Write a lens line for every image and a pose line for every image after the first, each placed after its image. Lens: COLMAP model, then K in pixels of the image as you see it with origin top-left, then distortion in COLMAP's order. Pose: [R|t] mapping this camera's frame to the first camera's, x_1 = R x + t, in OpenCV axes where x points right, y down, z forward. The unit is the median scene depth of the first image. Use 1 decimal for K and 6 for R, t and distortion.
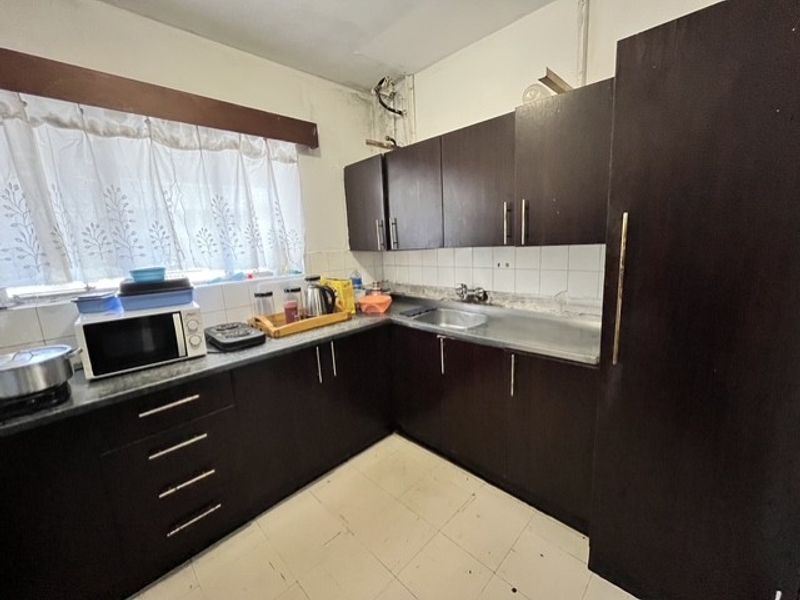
lens RADIAL K [[323.2, 0, 403.2], [0, 323.2, 297.7], [0, 0, 1]] dist [-0.005466, -0.000352]
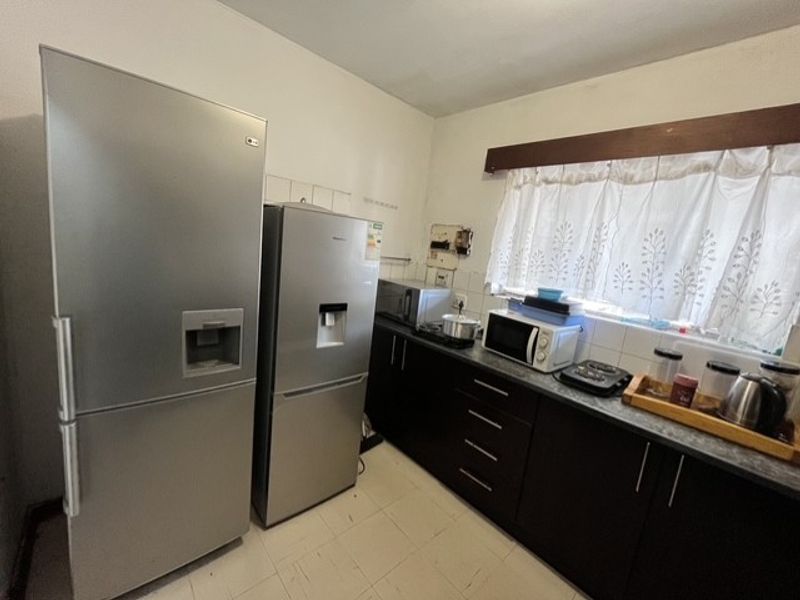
lens RADIAL K [[323.2, 0, 403.7], [0, 323.2, 300.4], [0, 0, 1]] dist [-0.005466, -0.000352]
pose [[-0.052931, 0.202306, -0.977891, 0.423374], [-0.295339, 0.932284, 0.208857, -0.136332], [0.953925, 0.299864, 0.010402, 0.455316]]
